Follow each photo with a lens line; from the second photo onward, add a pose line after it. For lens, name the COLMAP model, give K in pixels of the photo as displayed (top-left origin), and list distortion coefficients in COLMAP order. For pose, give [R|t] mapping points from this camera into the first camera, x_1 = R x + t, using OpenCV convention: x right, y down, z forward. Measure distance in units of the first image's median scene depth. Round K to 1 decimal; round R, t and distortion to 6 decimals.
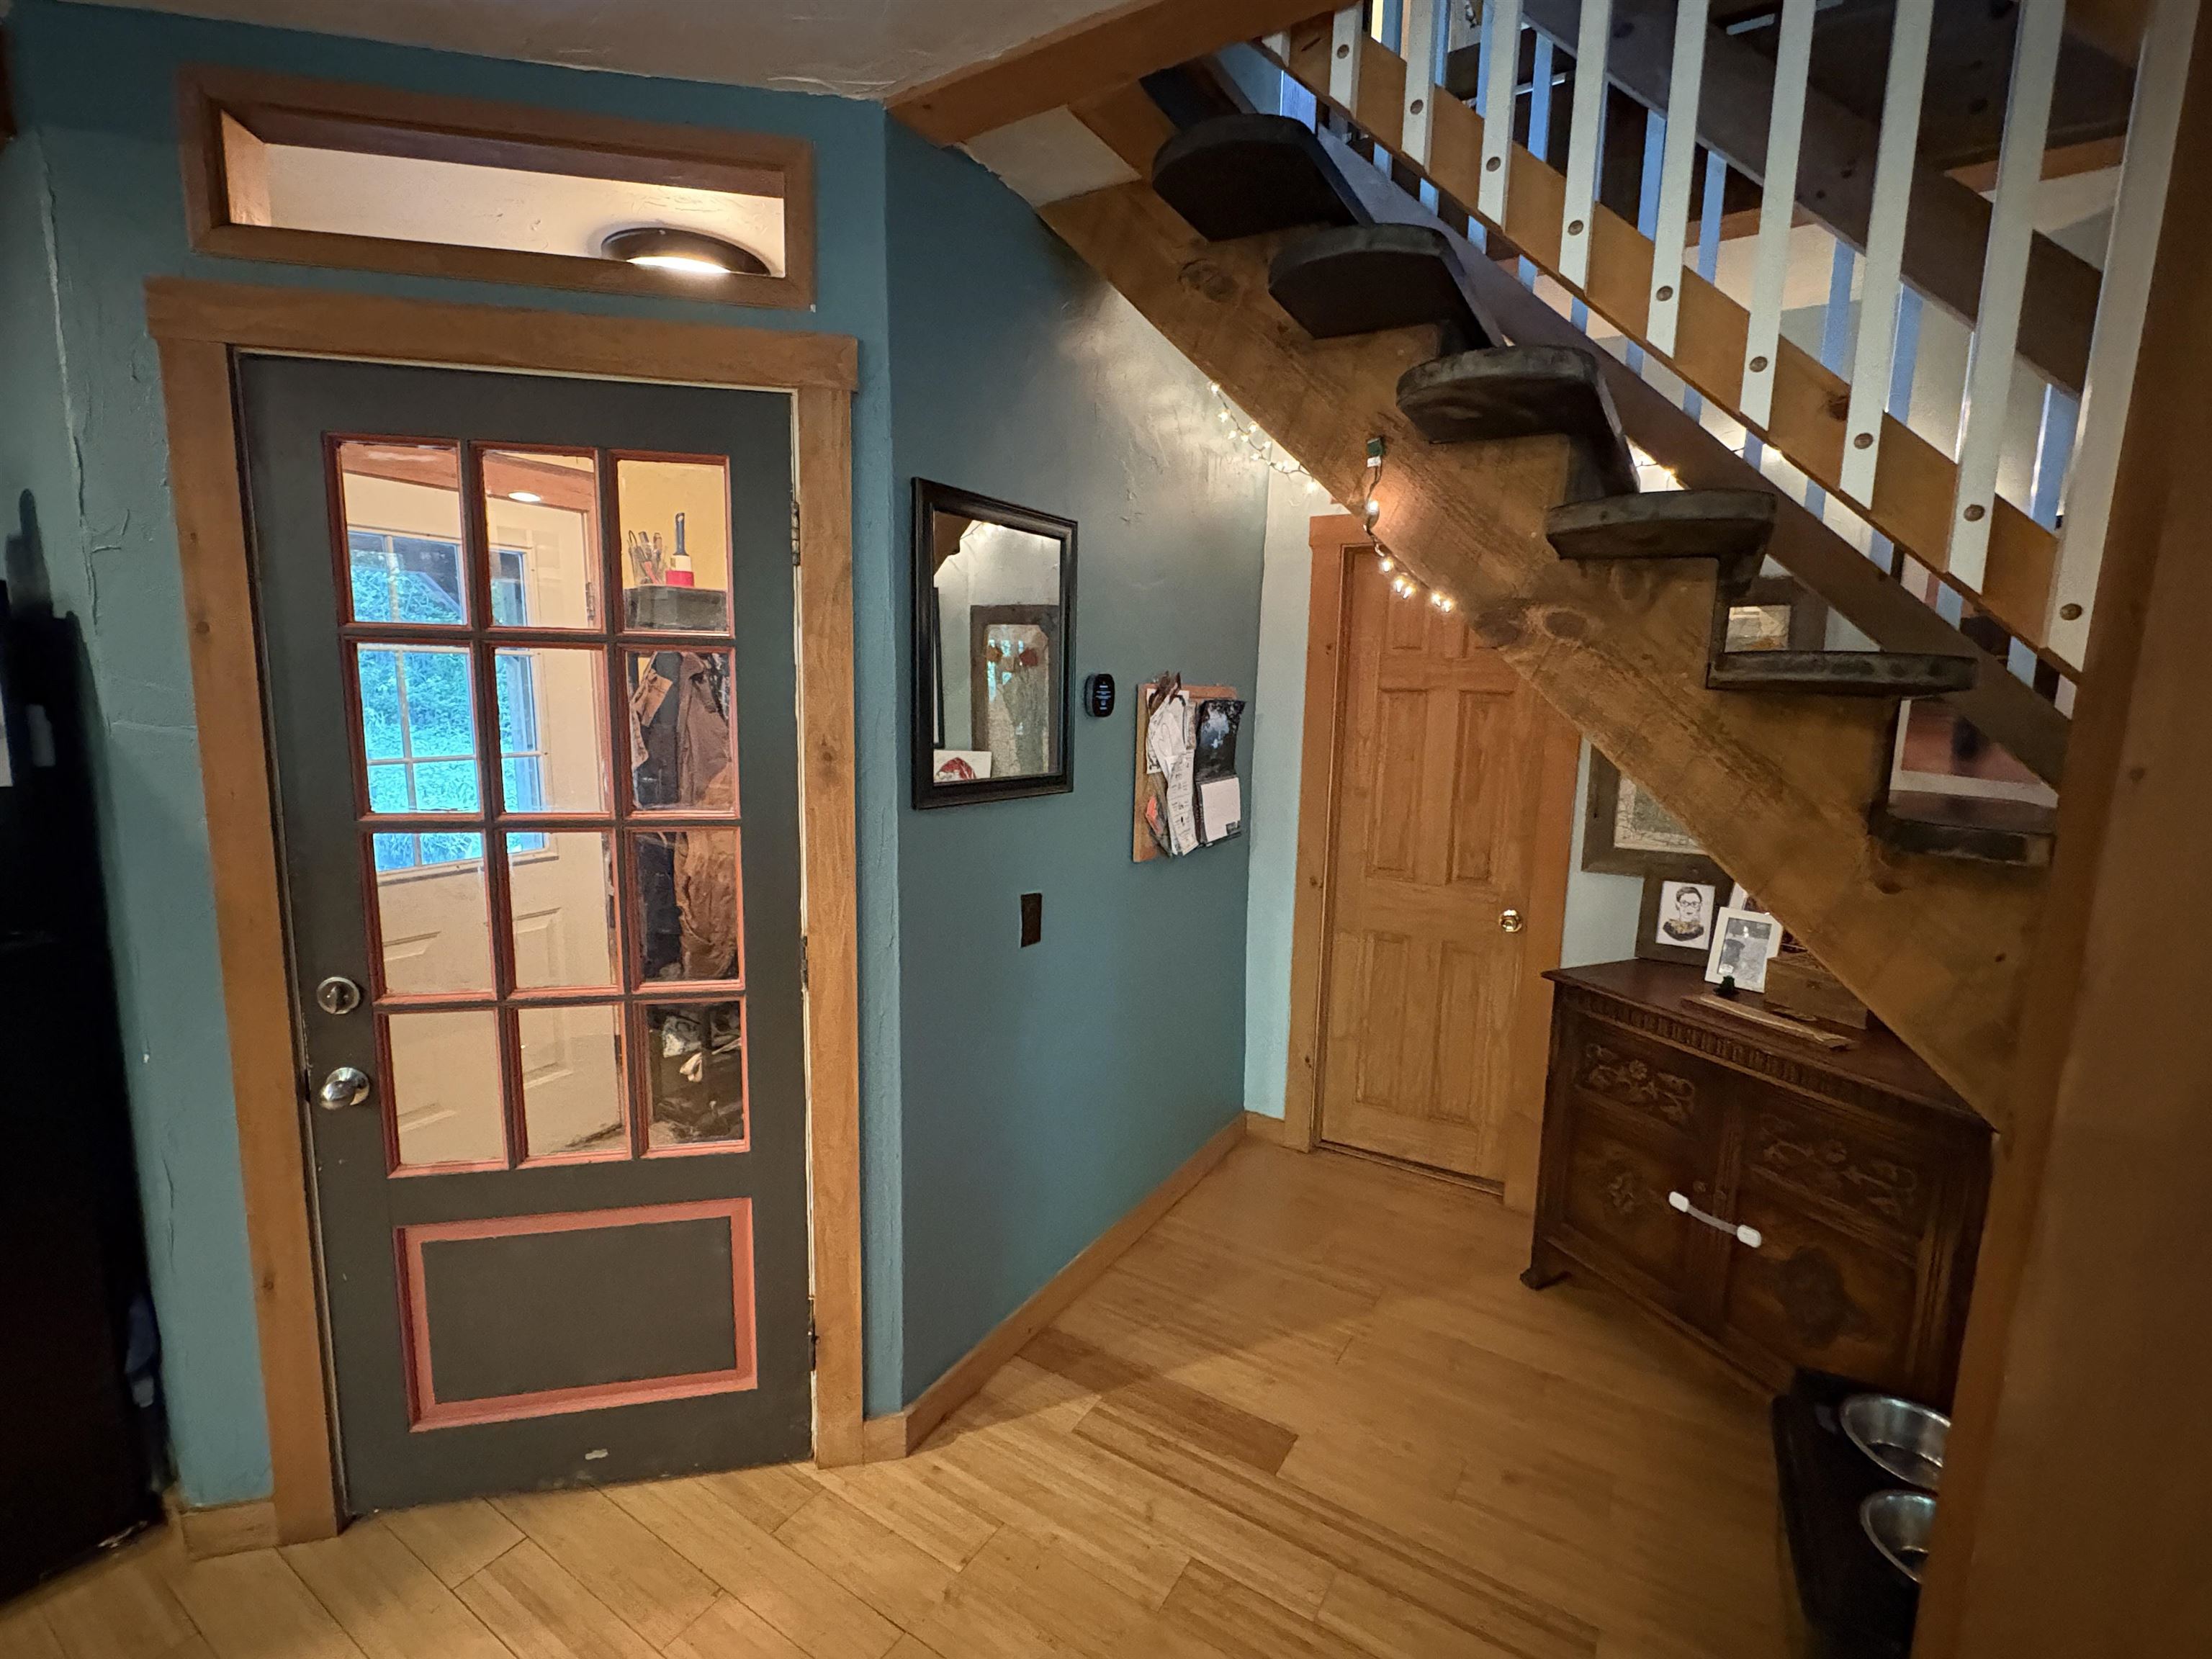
lens RADIAL K [[982.6, 0, 1105.7], [0, 982.6, 832.8], [0, 0, 1]] dist [-0.000091, 0.000384]
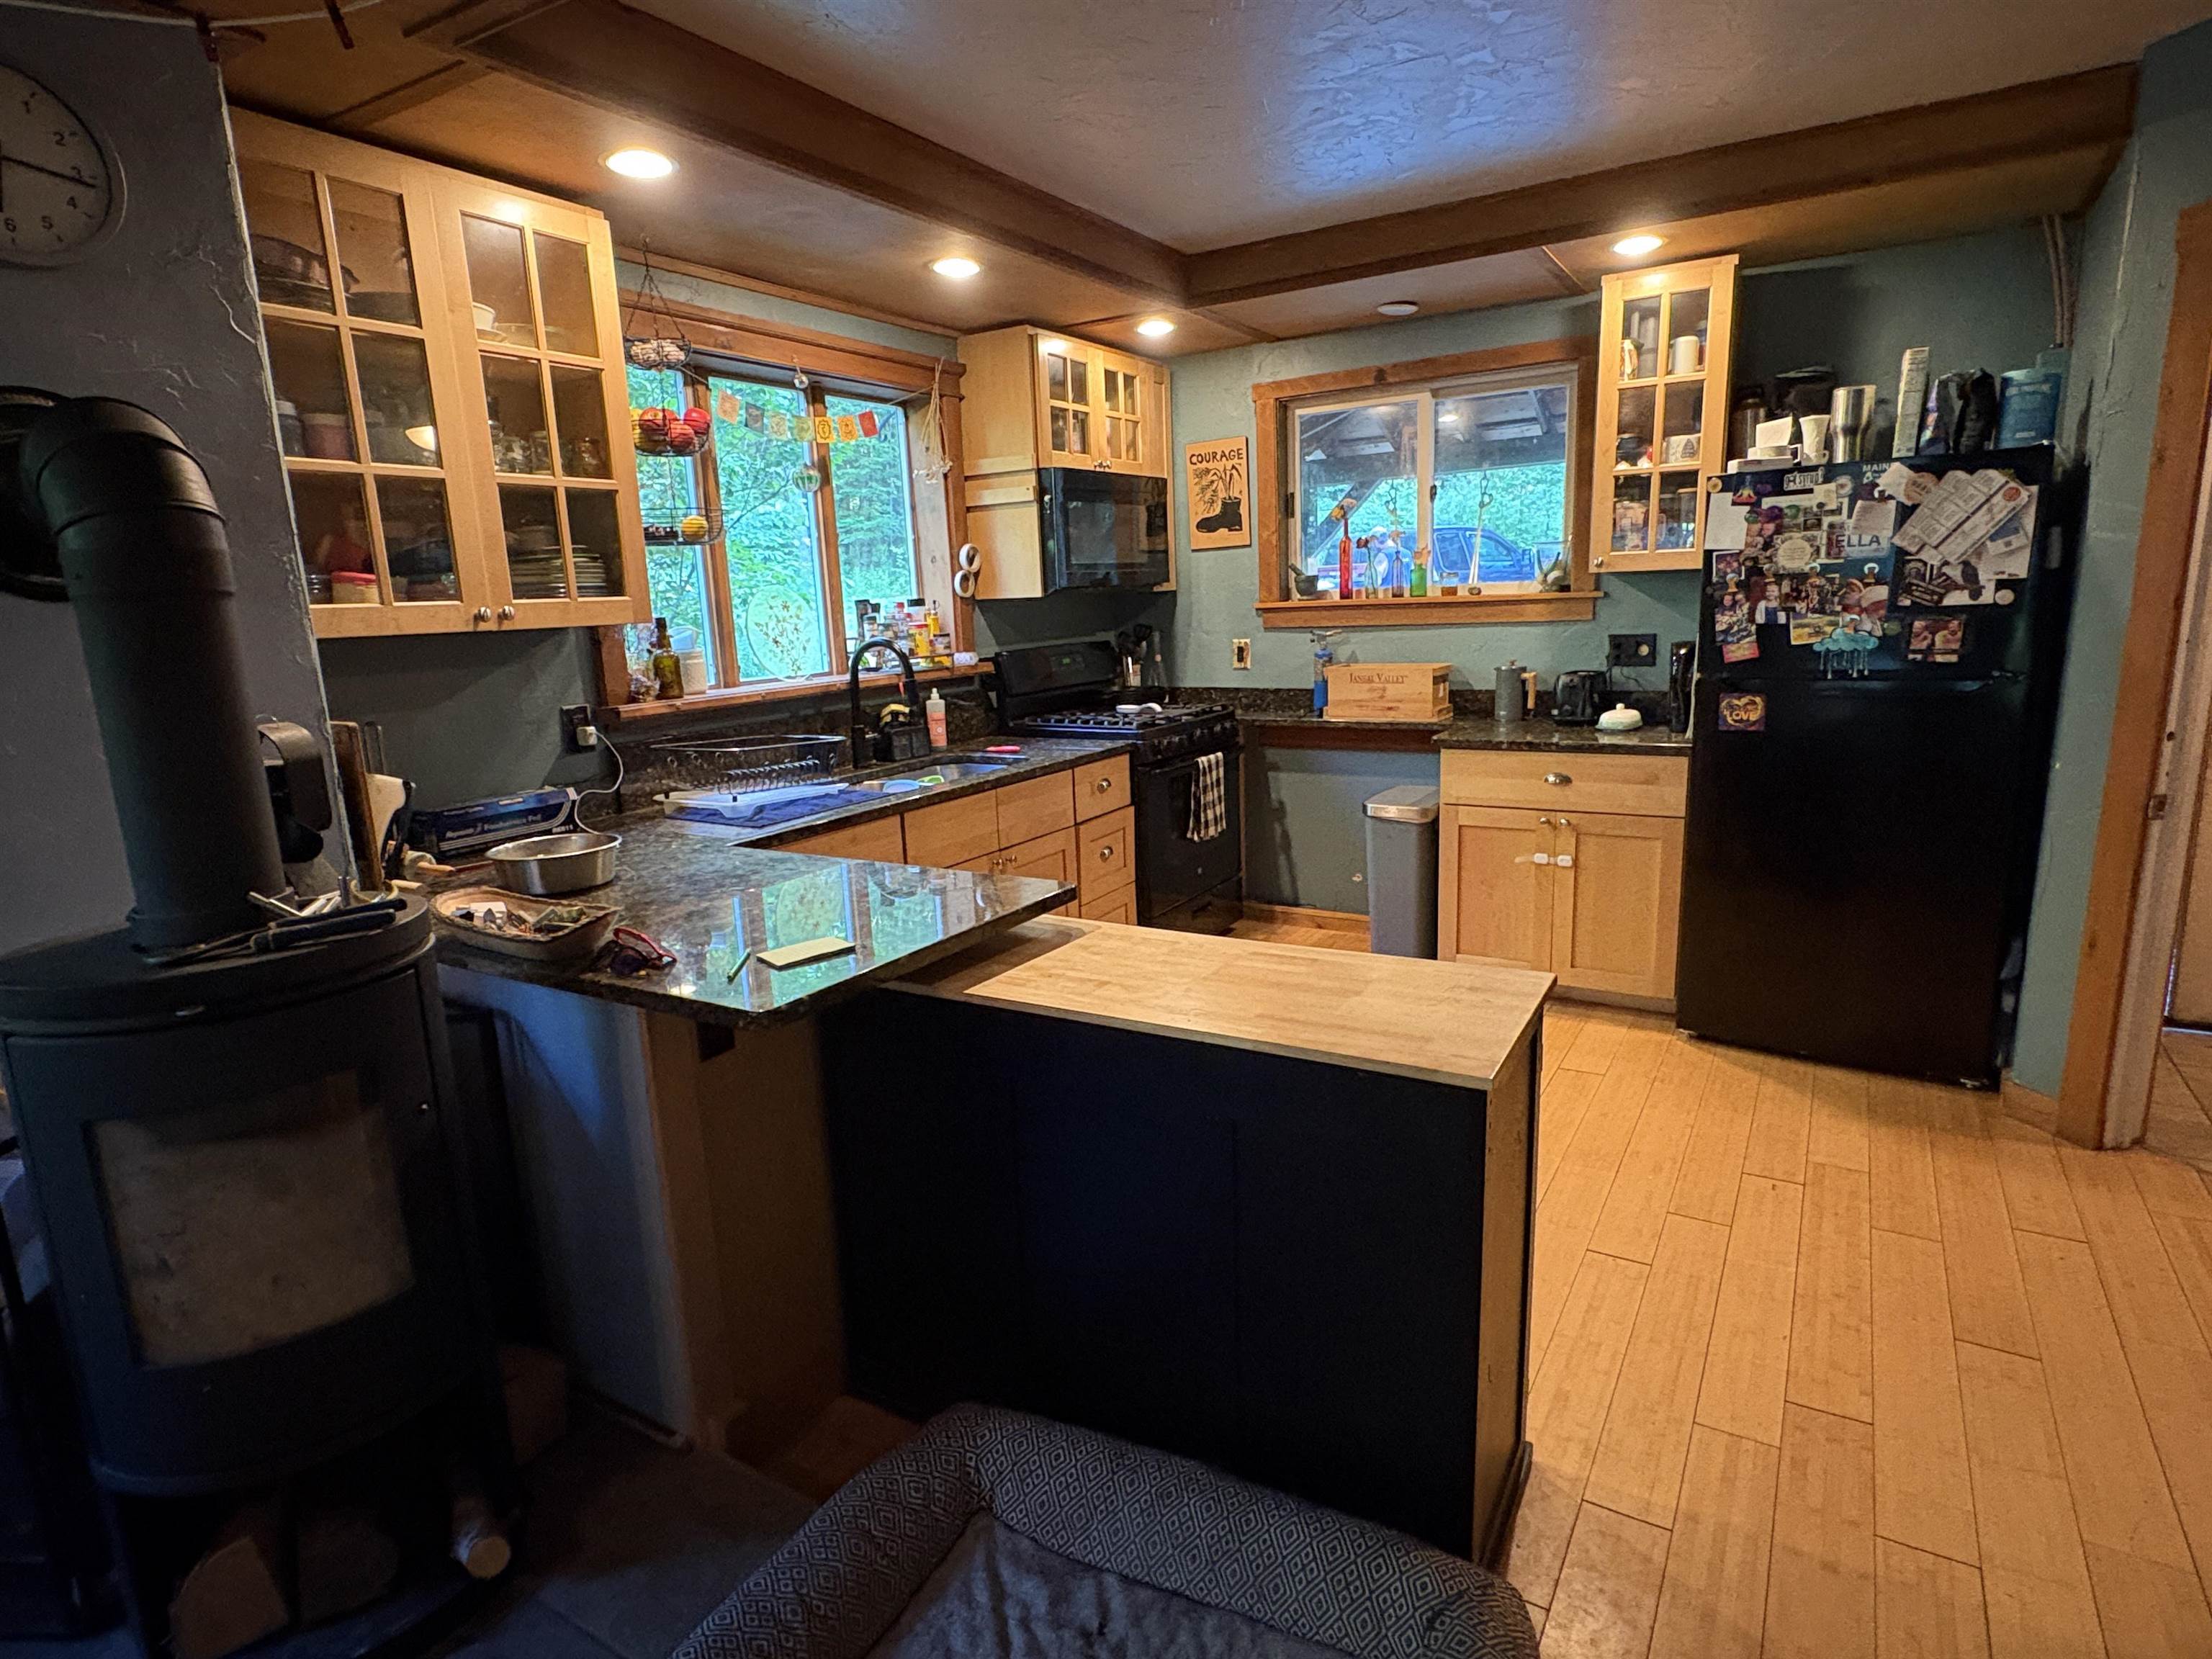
lens RADIAL K [[1179.4, 0, 1094.7], [0, 1179.4, 830.2], [0, 0, 1]] dist [0.001192, -0.000973]
pose [[0.002011, 0.178753, -0.983892, 0.679258], [-0.100709, 0.978928, 0.177645, 0.134633], [0.994914, 0.098729, 0.019971, -0.403489]]
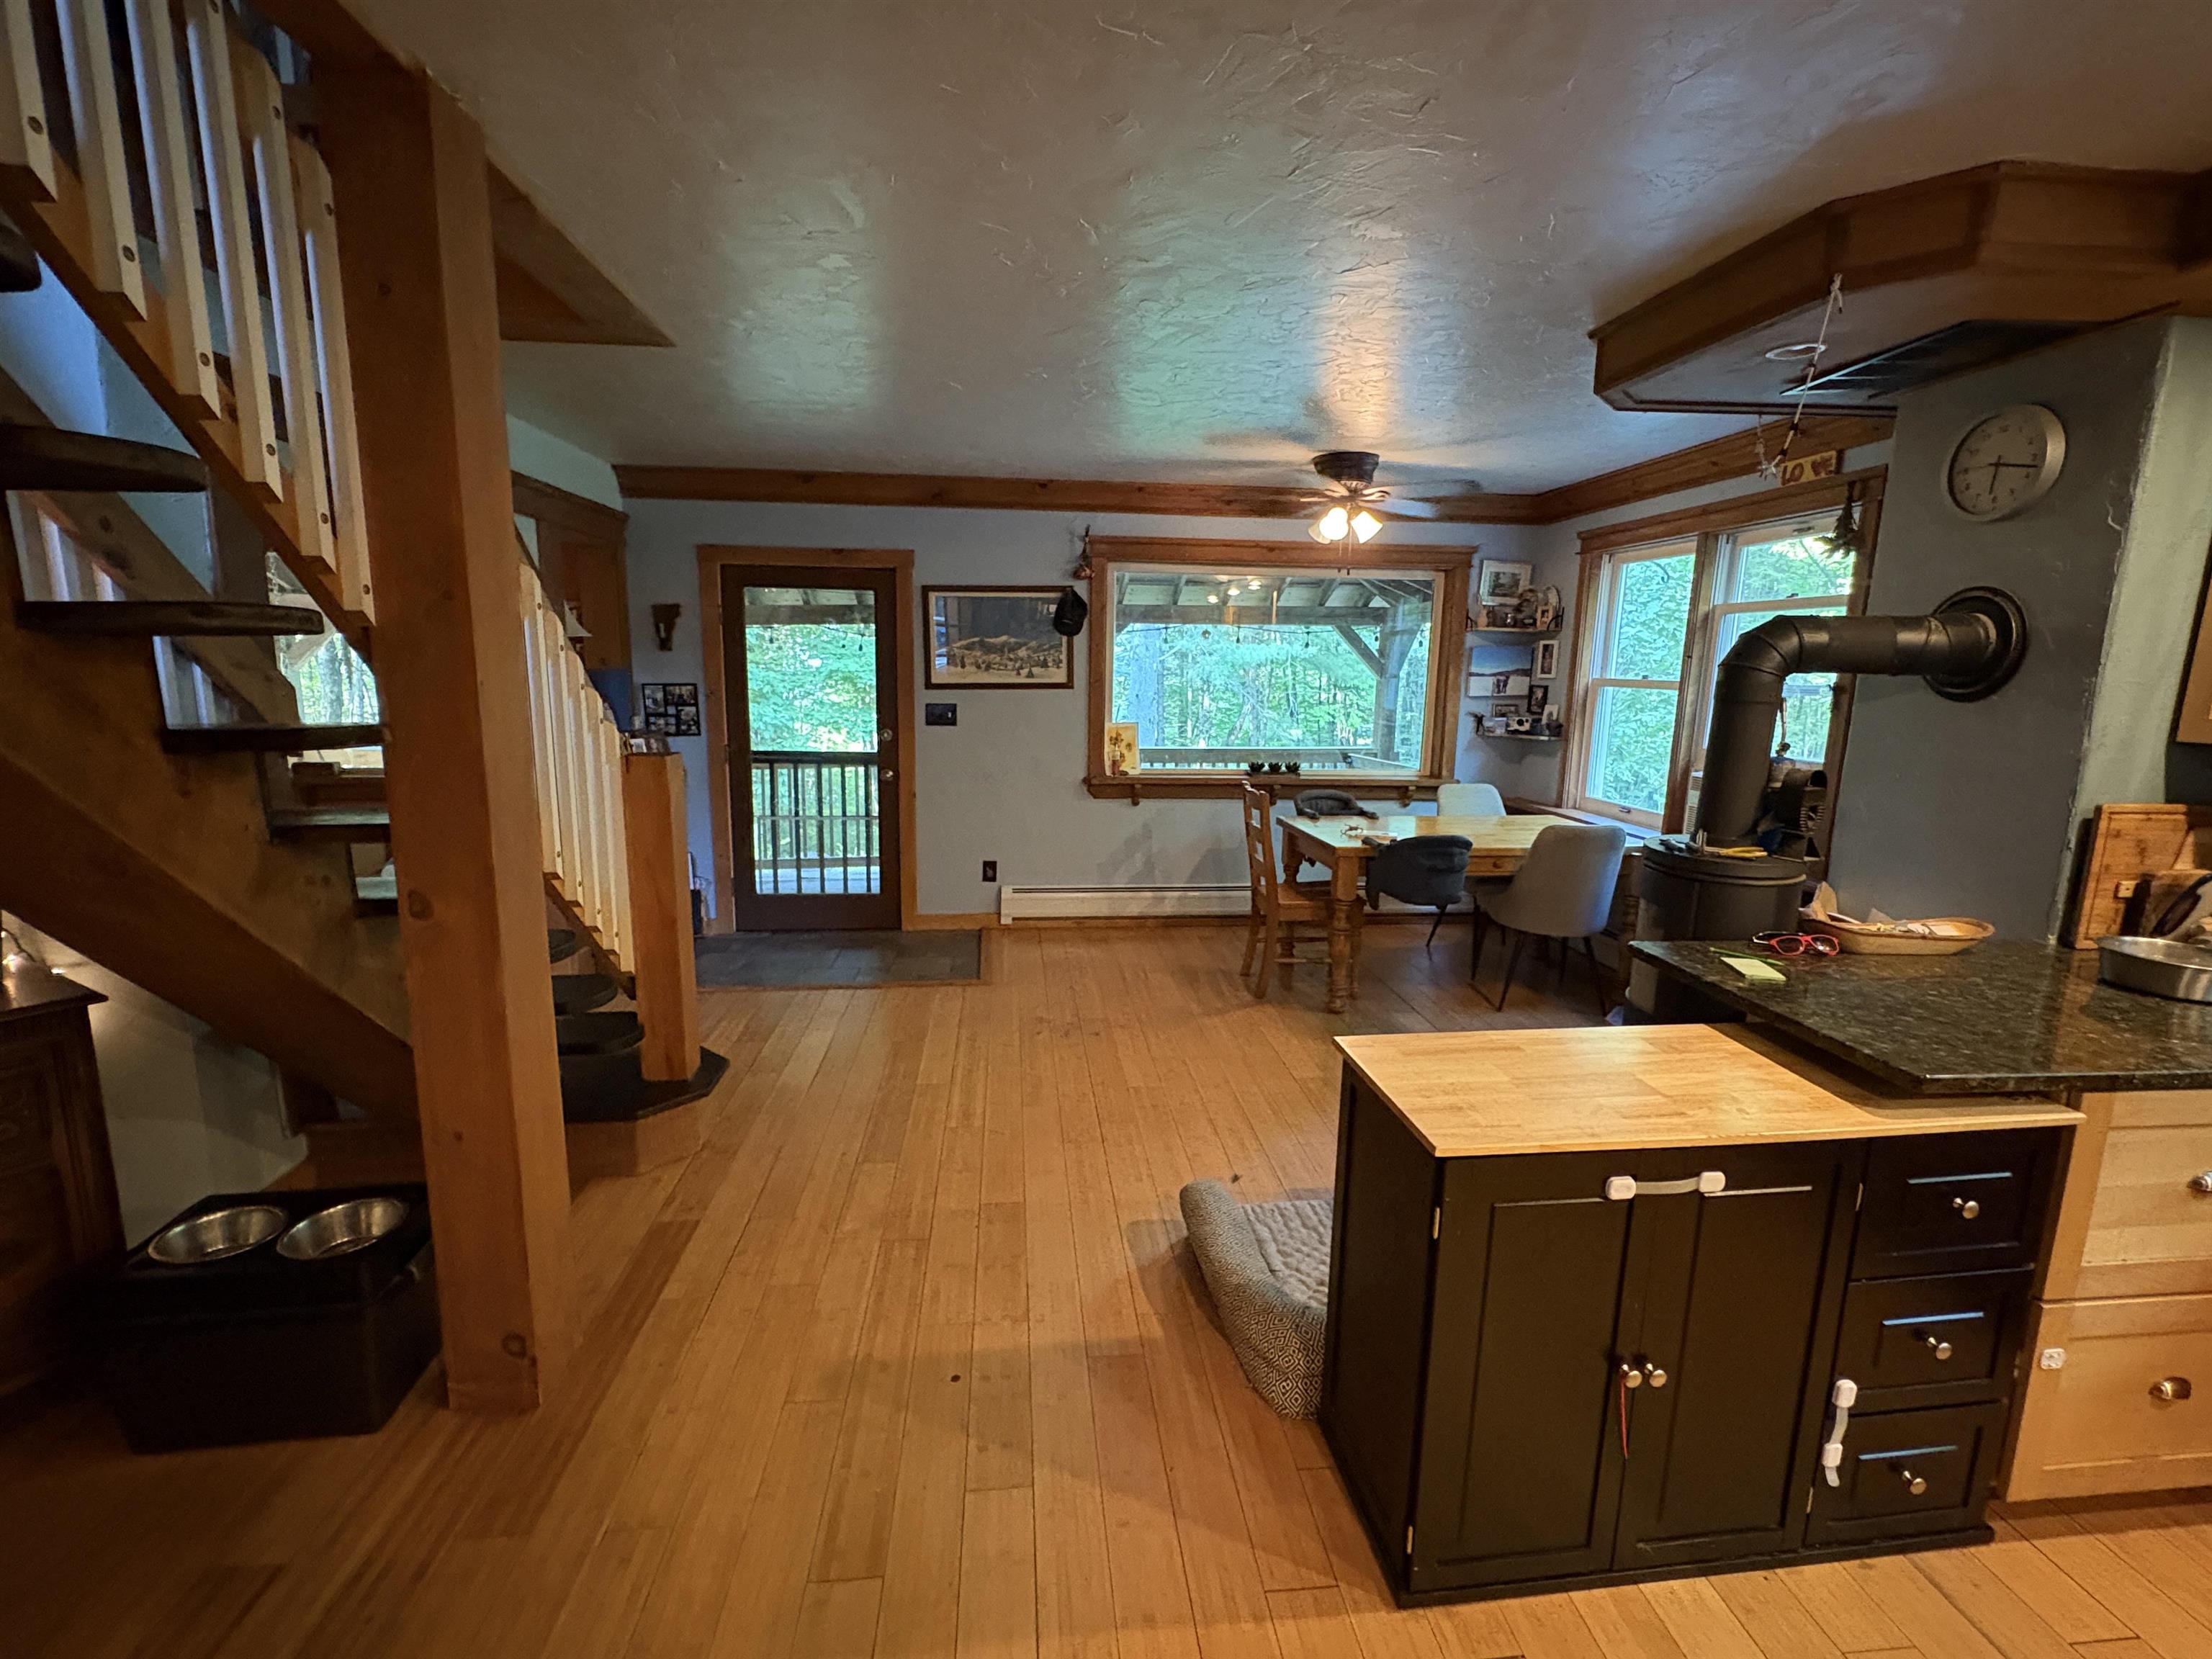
lens RADIAL K [[982.6, 0, 1105.7], [0, 982.6, 832.8], [0, 0, 1]] dist [-0.000091, 0.000384]
pose [[-0.610926, -0.165058, 0.774290, -0.644941], [0.084042, 0.958977, 0.270739, -0.099107], [-0.787214, 0.230474, -0.571993, 0.602629]]
